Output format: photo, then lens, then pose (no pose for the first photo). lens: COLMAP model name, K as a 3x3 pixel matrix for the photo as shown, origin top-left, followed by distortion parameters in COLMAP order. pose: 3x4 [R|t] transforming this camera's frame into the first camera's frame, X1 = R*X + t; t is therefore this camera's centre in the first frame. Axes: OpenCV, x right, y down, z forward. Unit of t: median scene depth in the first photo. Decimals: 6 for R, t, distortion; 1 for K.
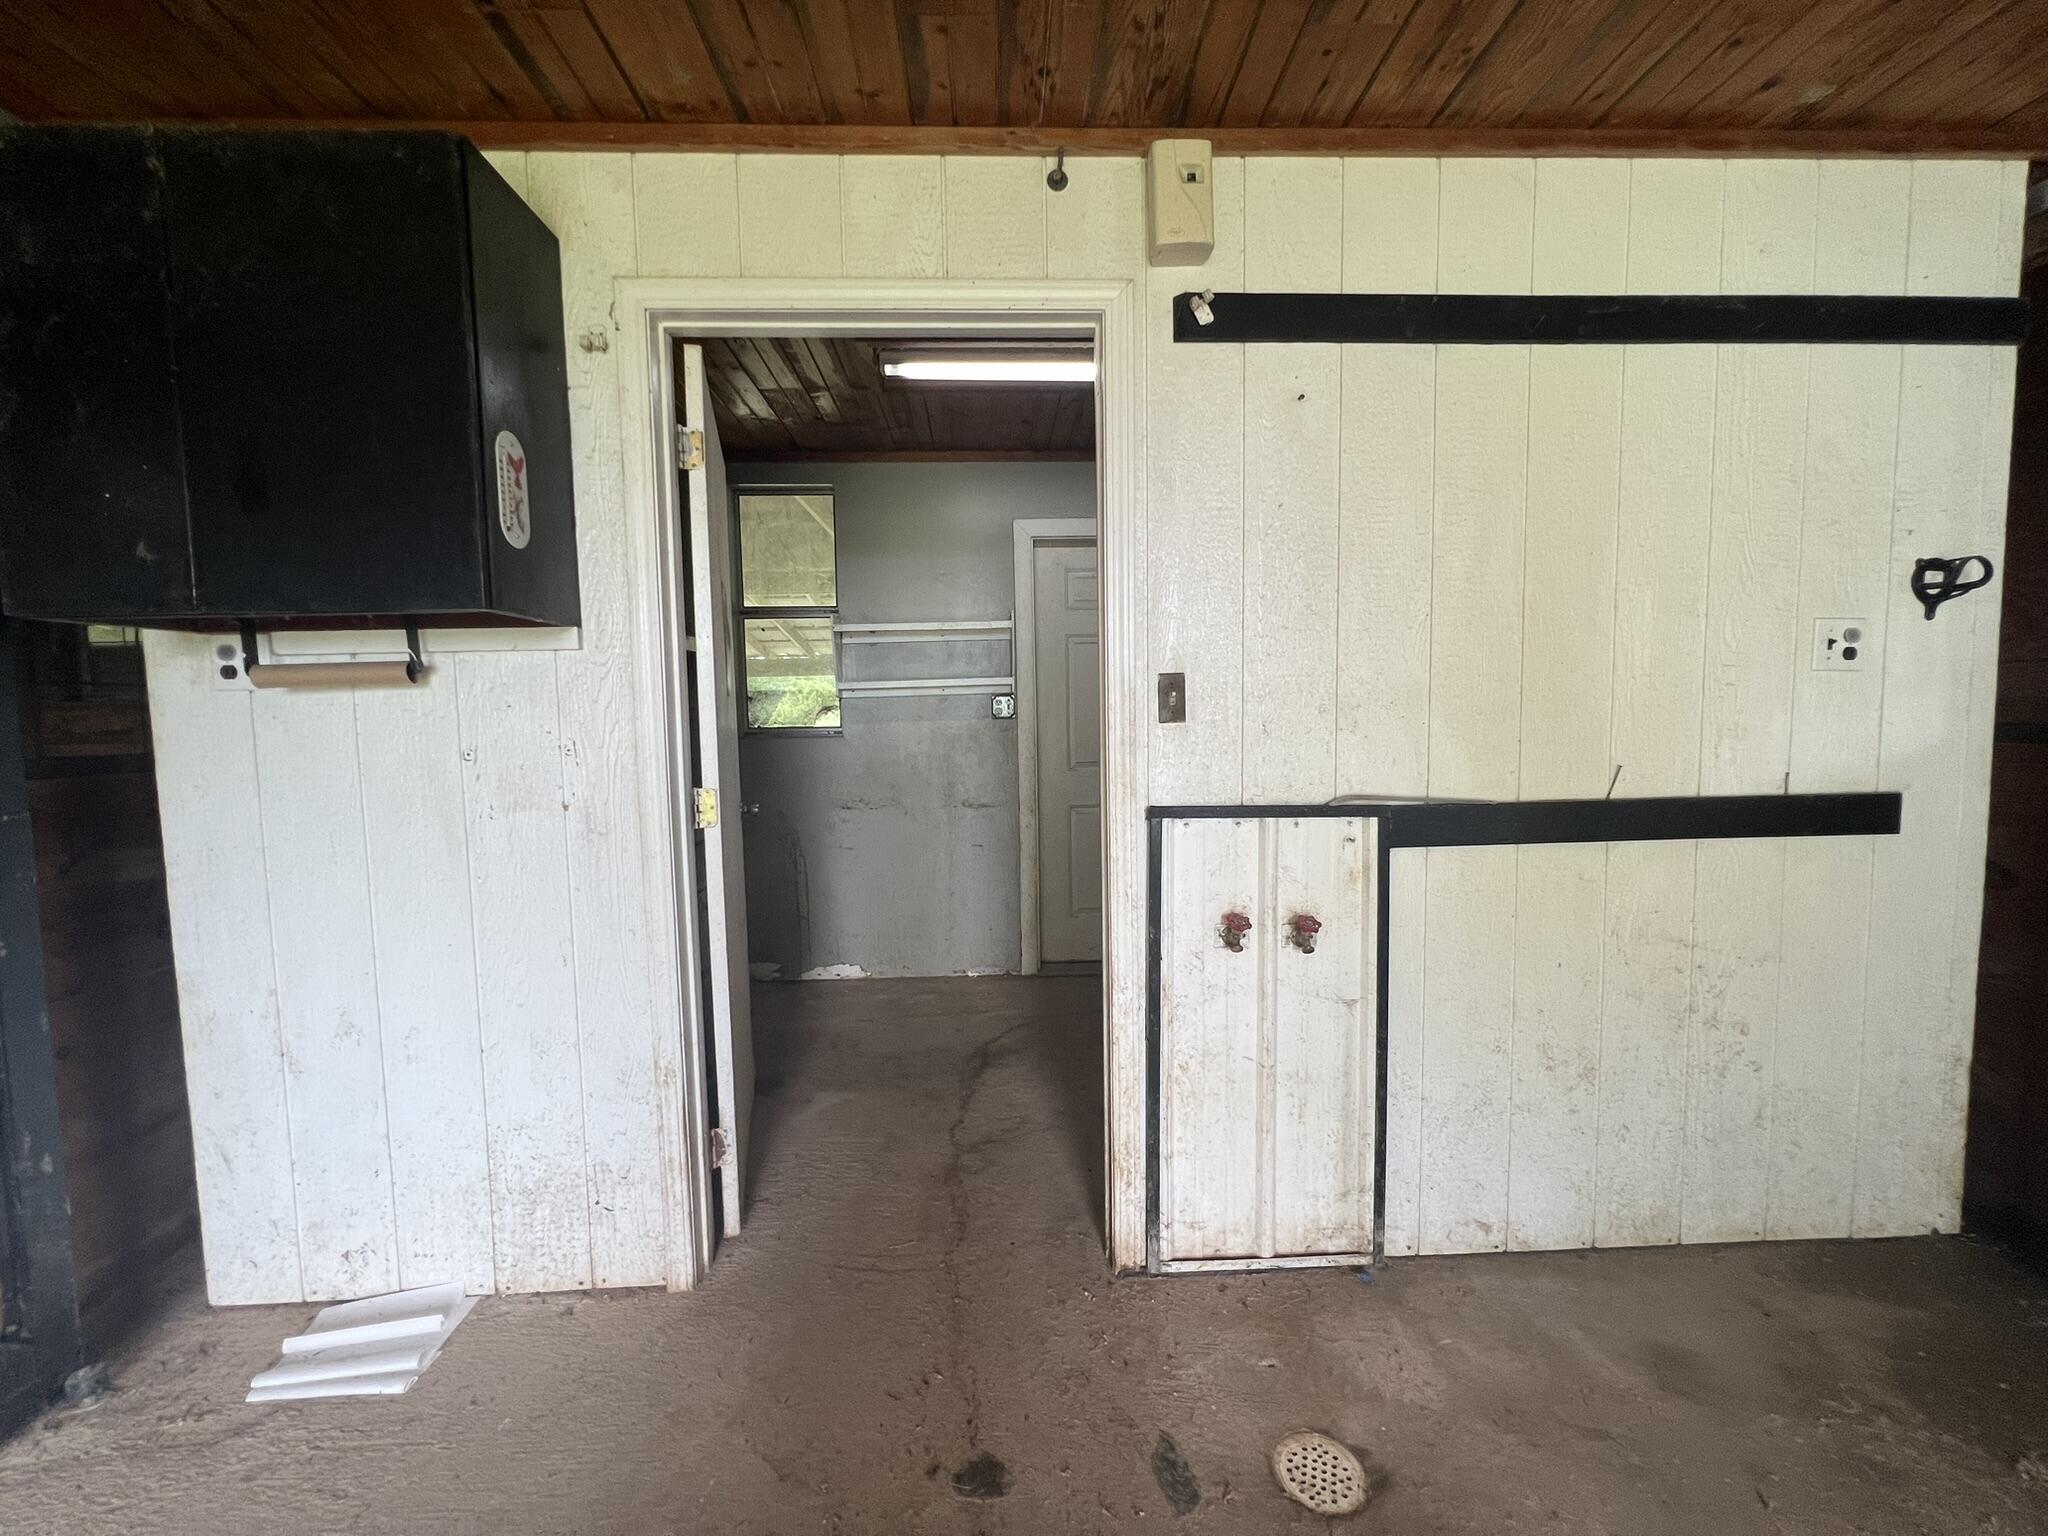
lens RADIAL K [[821.8, 0, 1024.5], [0, 821.8, 768.2], [0, 0, 1]] dist [0.002684, -0.000212]
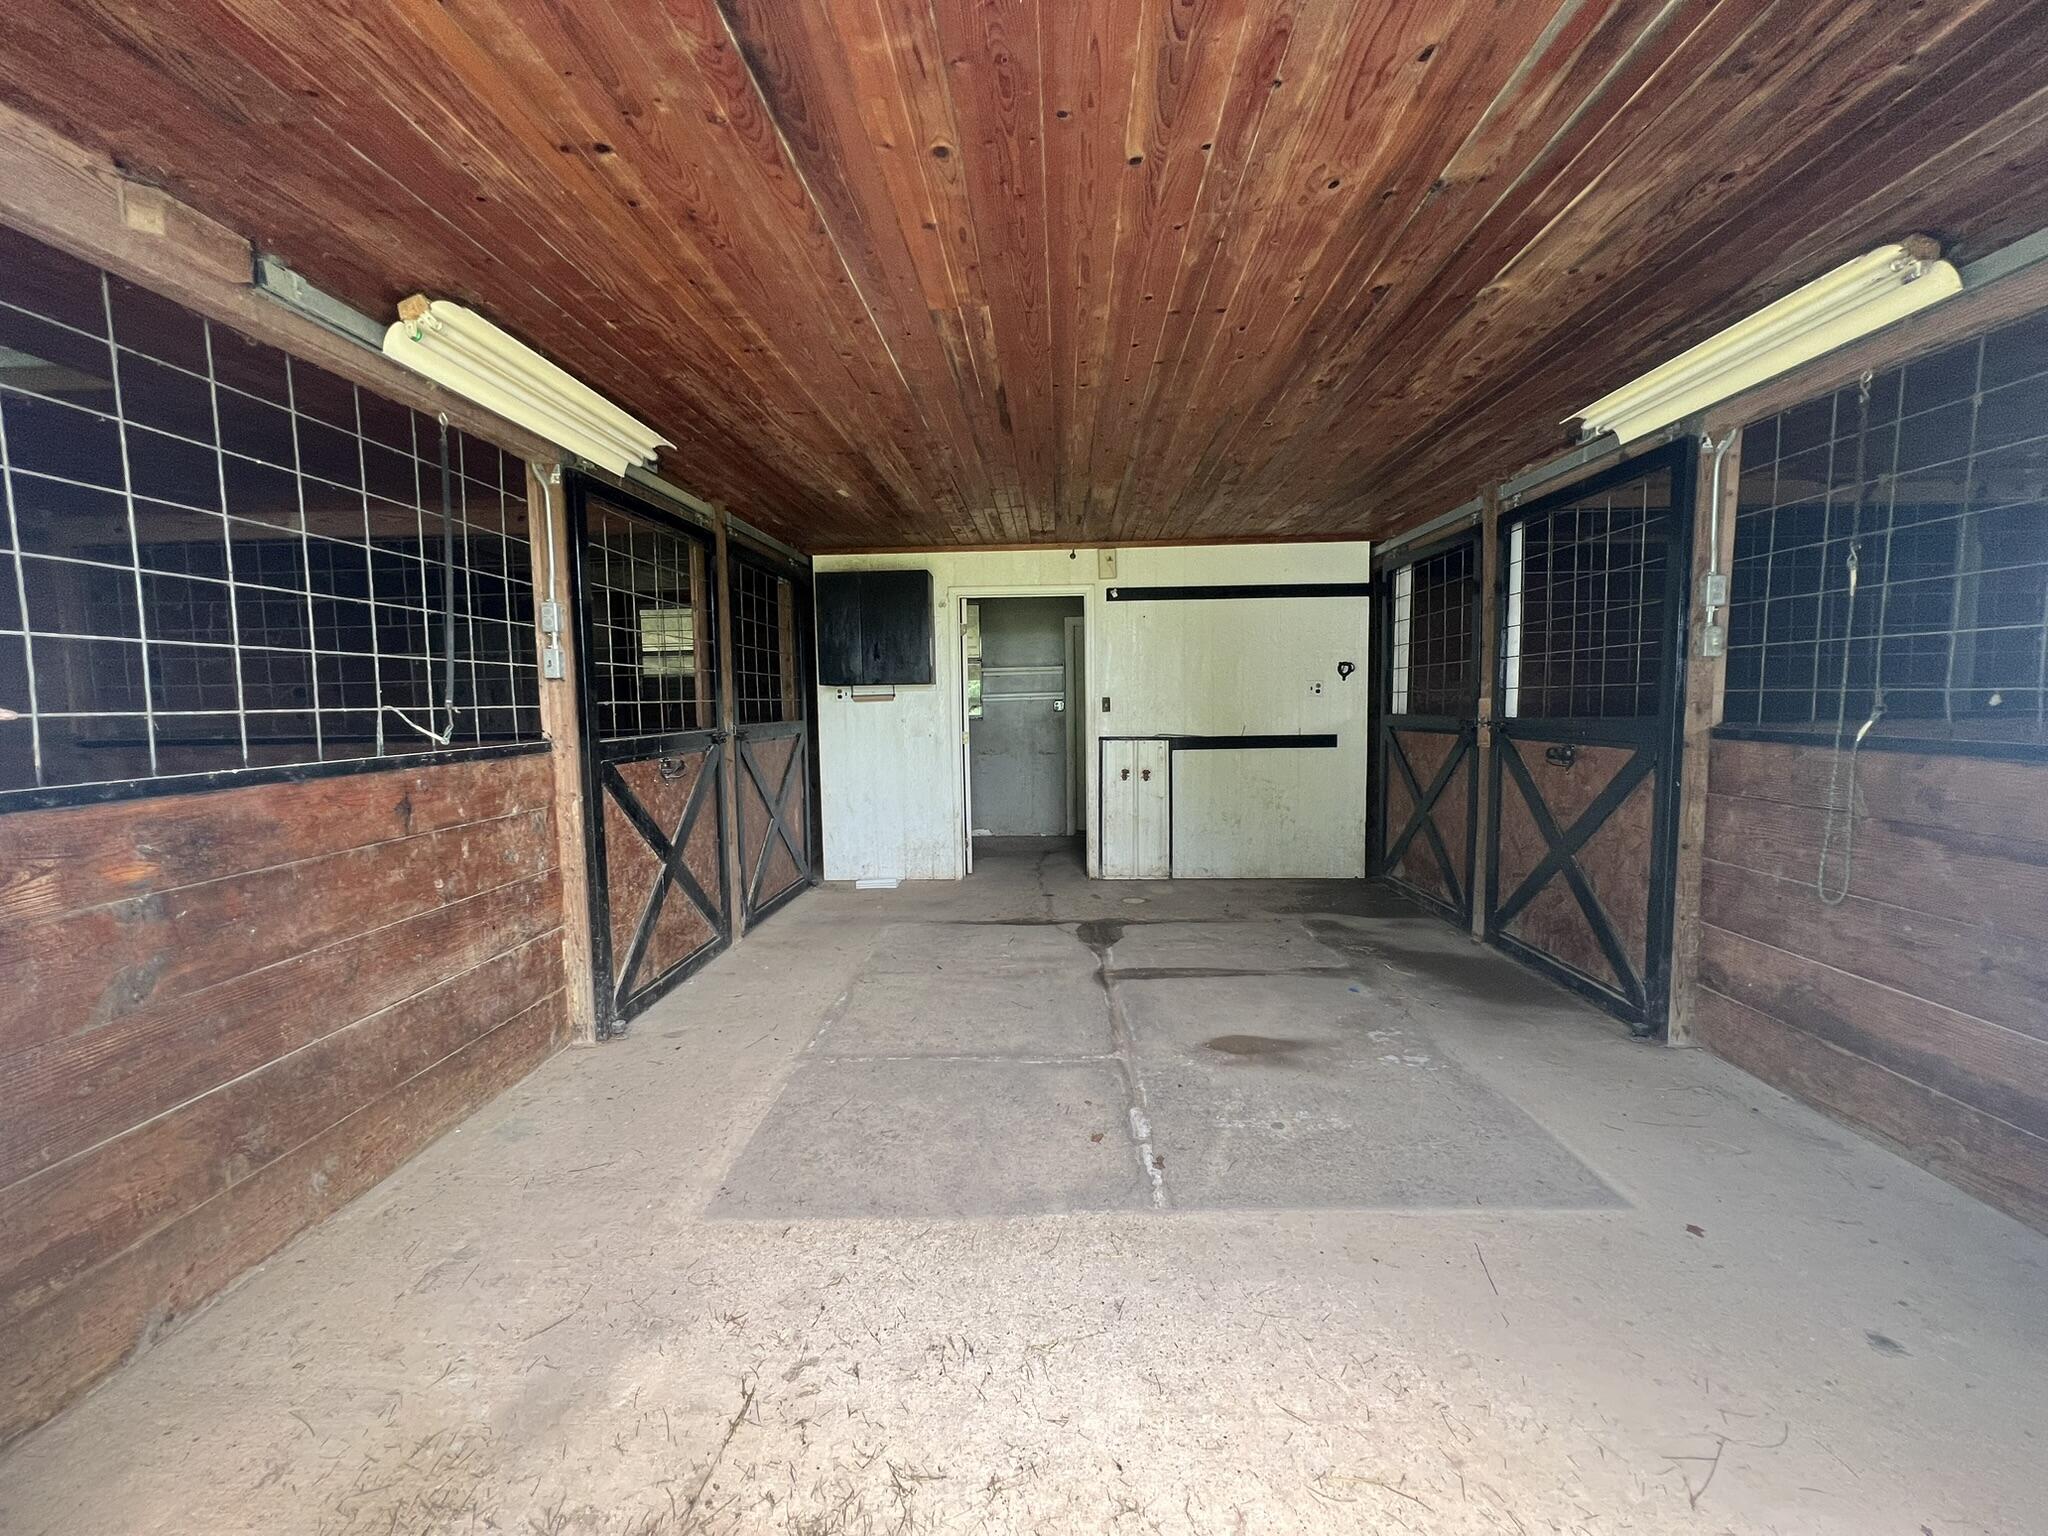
lens RADIAL K [[821.8, 0, 1021.9], [0, 821.8, 766.8], [0, 0, 1]] dist [0.002684, -0.000212]
pose [[0.997087, 0.007373, -0.075919, 0.091444], [-0.007230, 0.999972, 0.002149, 0.162088], [0.075933, -0.001594, 0.997112, -2.345278]]
